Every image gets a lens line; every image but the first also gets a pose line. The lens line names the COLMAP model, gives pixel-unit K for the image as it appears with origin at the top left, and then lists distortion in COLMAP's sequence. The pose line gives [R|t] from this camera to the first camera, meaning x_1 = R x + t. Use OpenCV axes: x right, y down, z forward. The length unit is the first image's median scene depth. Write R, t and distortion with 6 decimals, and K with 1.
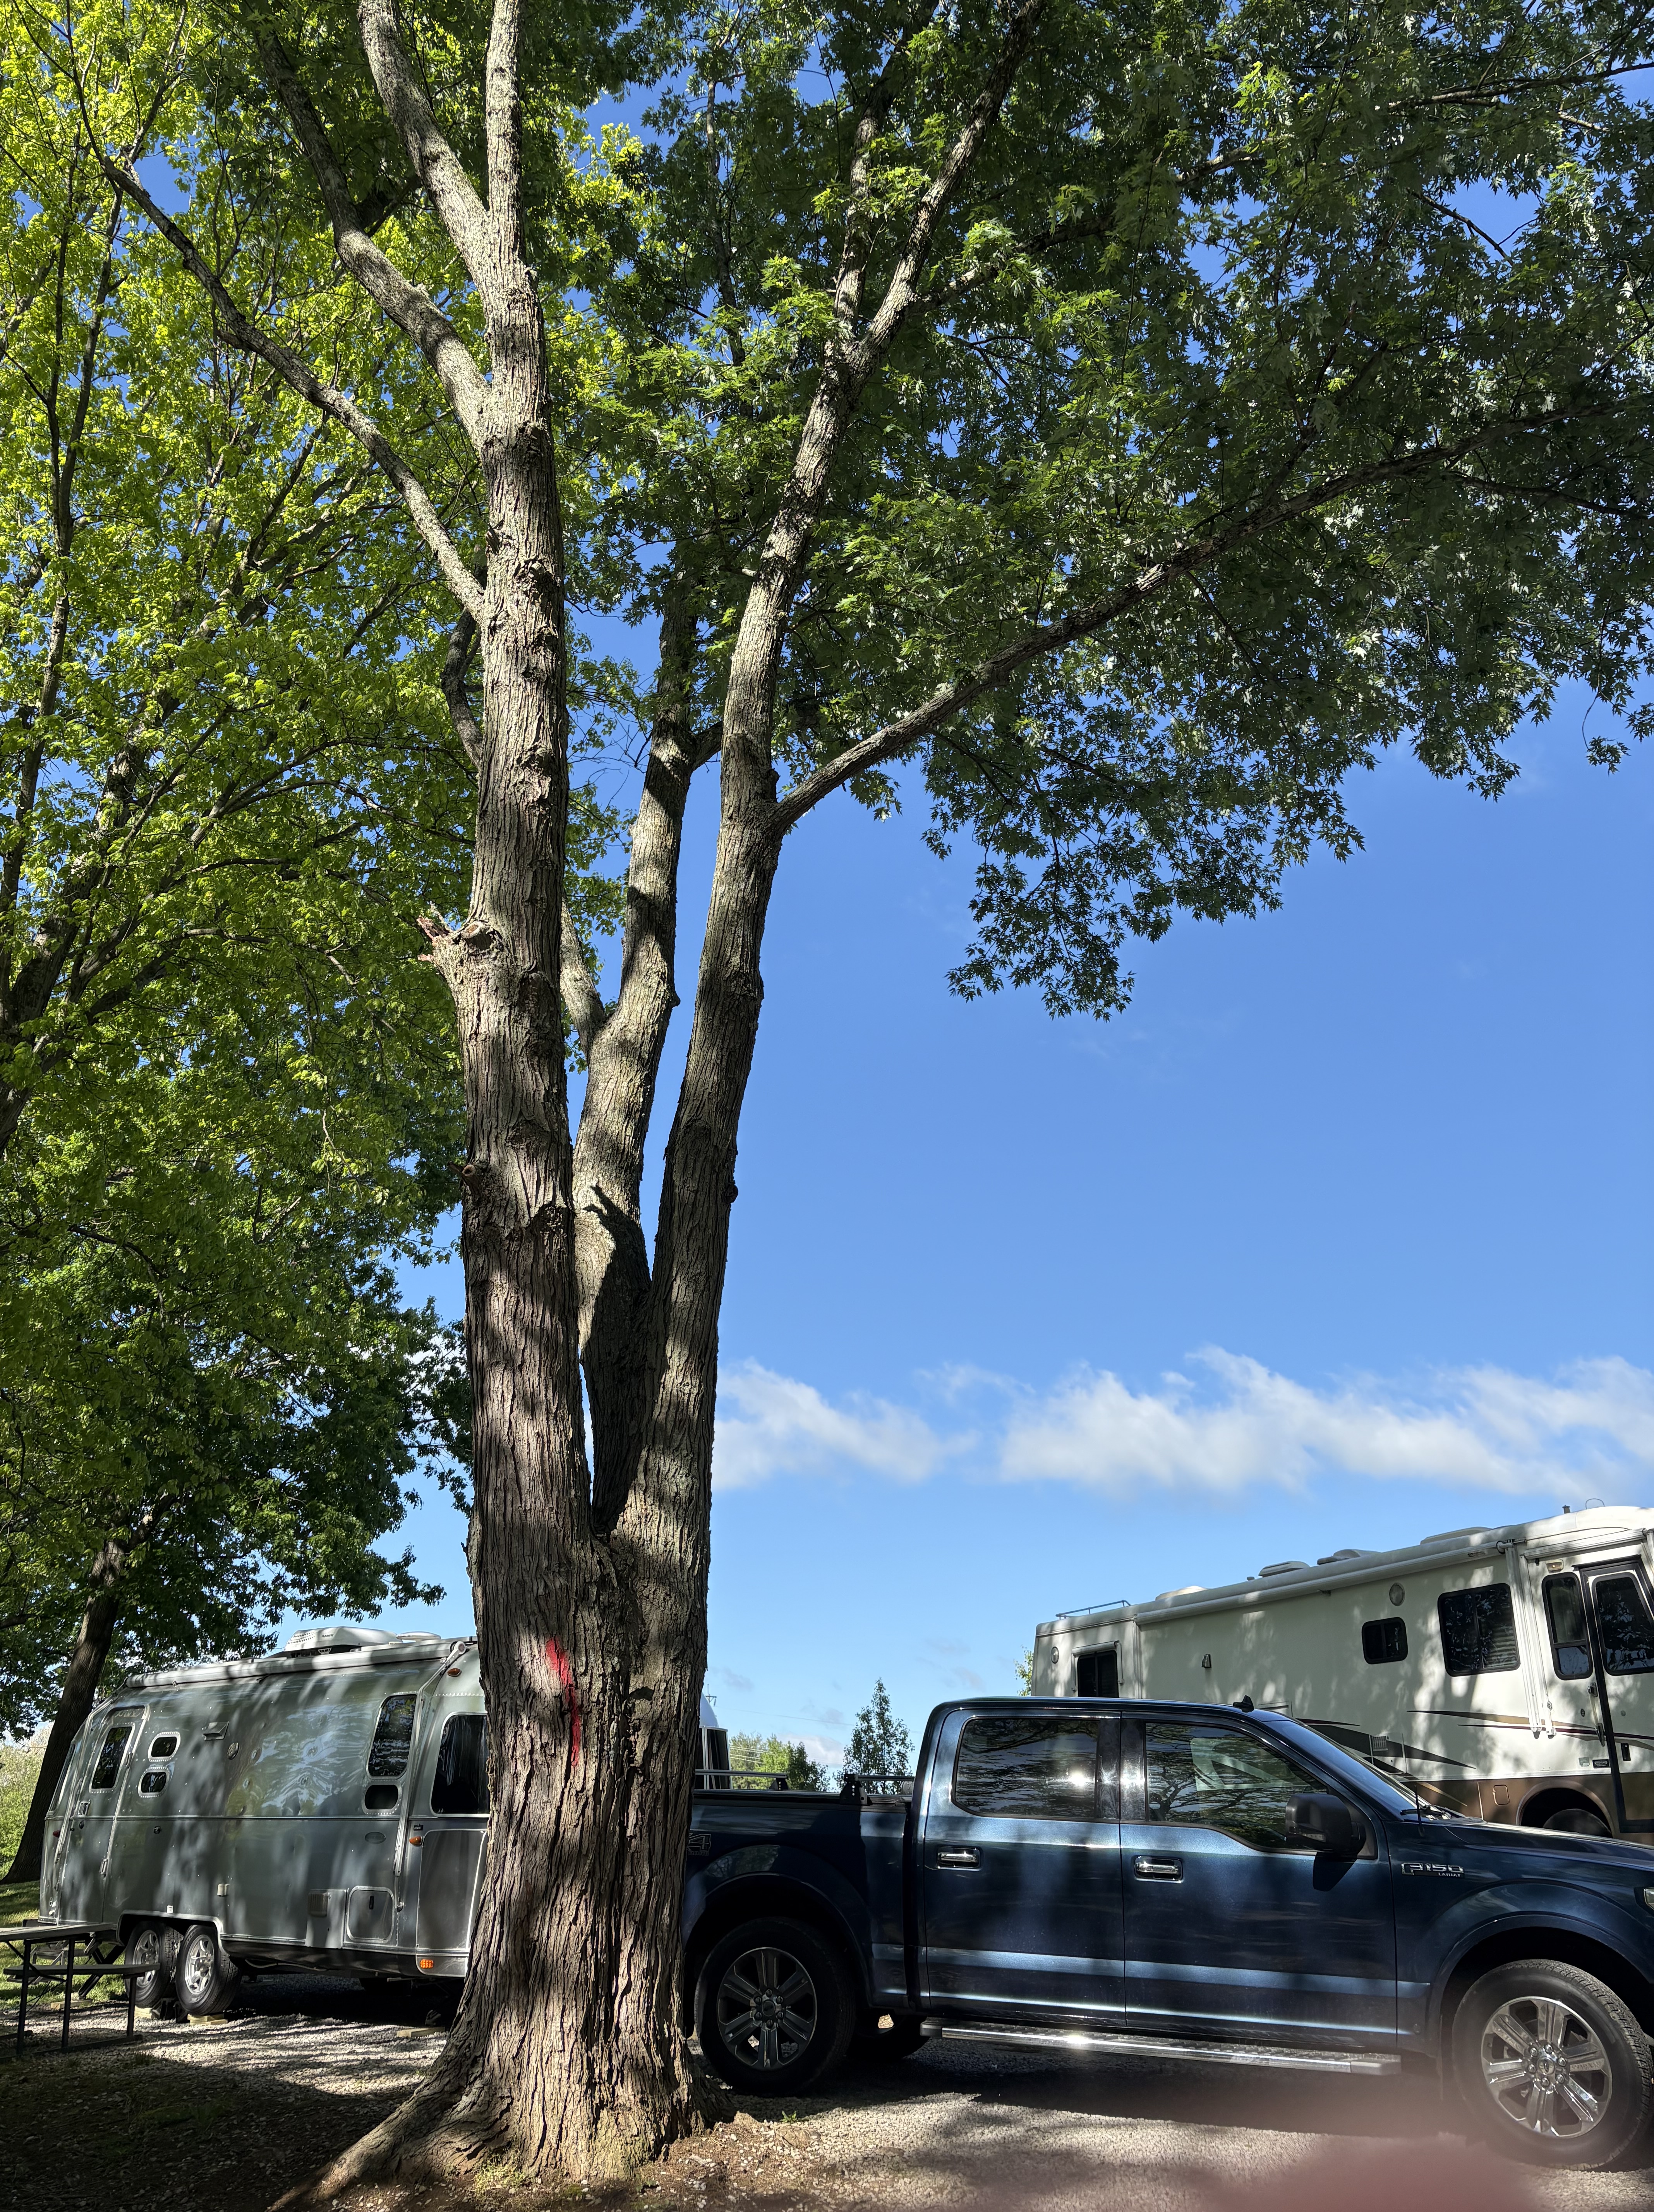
lens RADIAL K [[1723.8, 0, 827.0], [0, 1723.8, 1106.0], [0, 0, 1]] dist [0.002957, -0.000362]
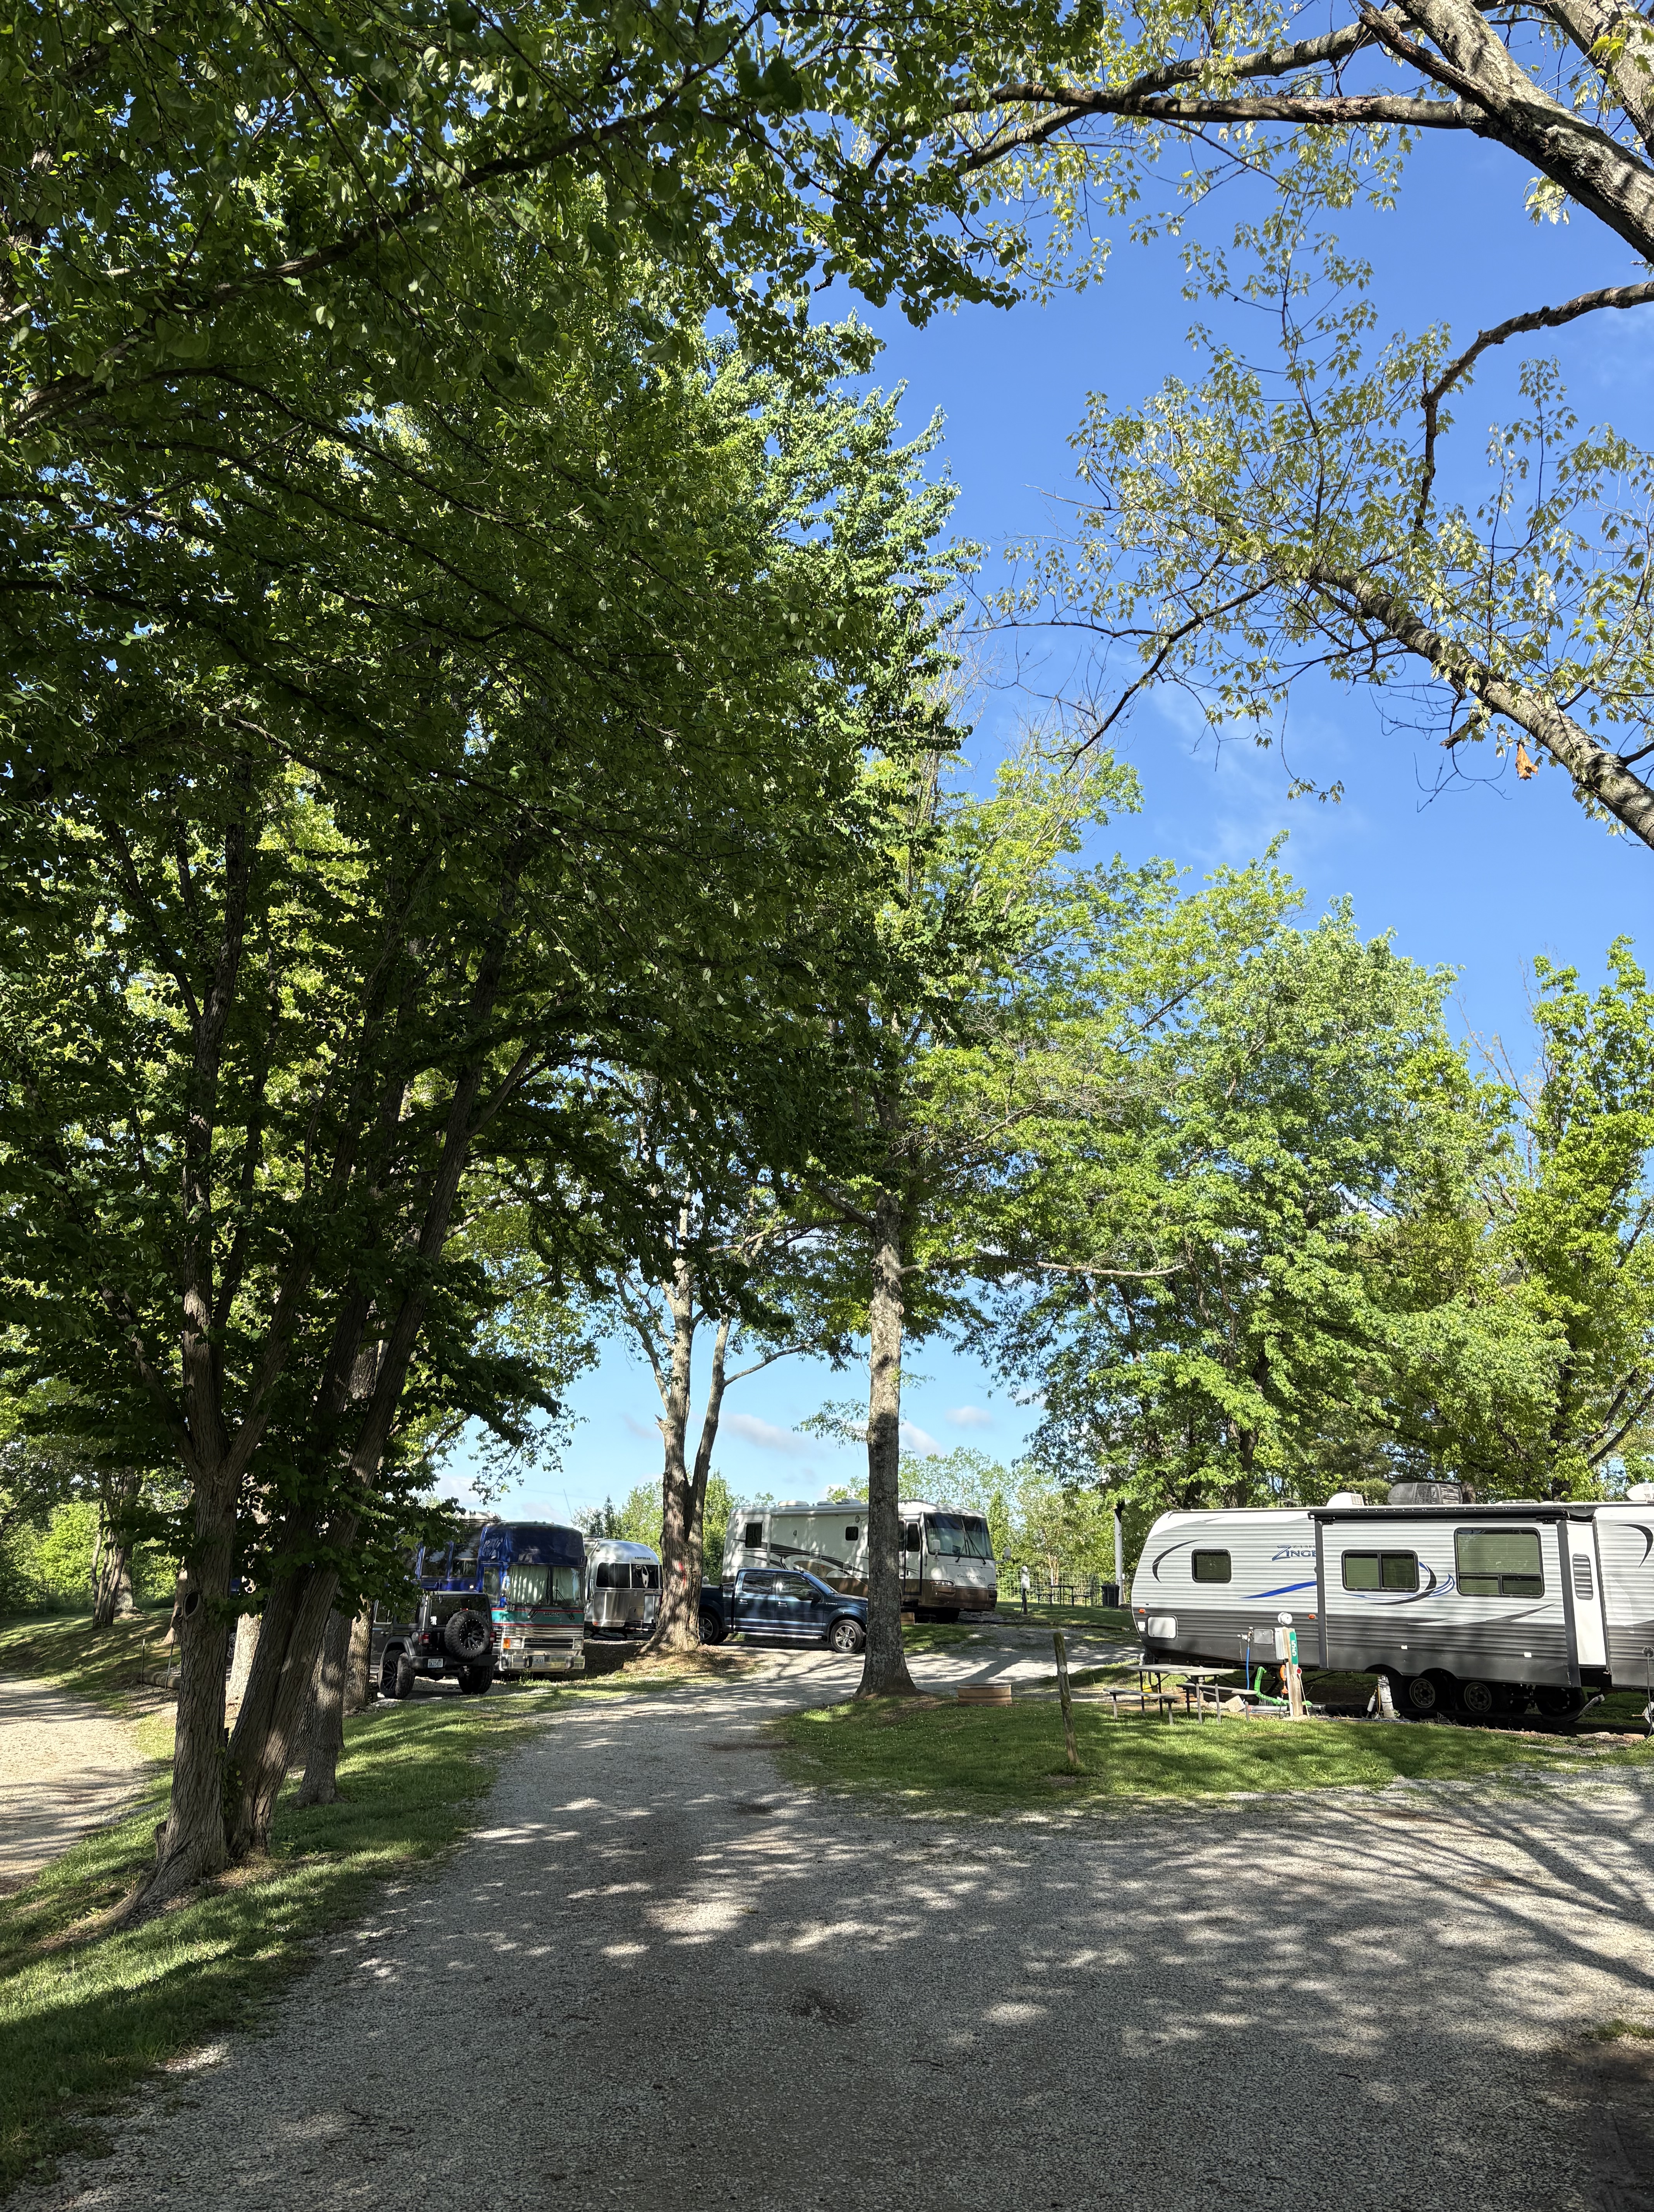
lens RADIAL K [[1723.8, 0, 827.0], [0, 1723.8, 1106.0], [0, 0, 1]] dist [0.002957, -0.000362]
pose [[0.973176, 0.090798, 0.211386, -0.876760], [-0.118630, 0.985300, 0.122923, -1.629118], [-0.197118, -0.144702, 0.969642, -3.707915]]
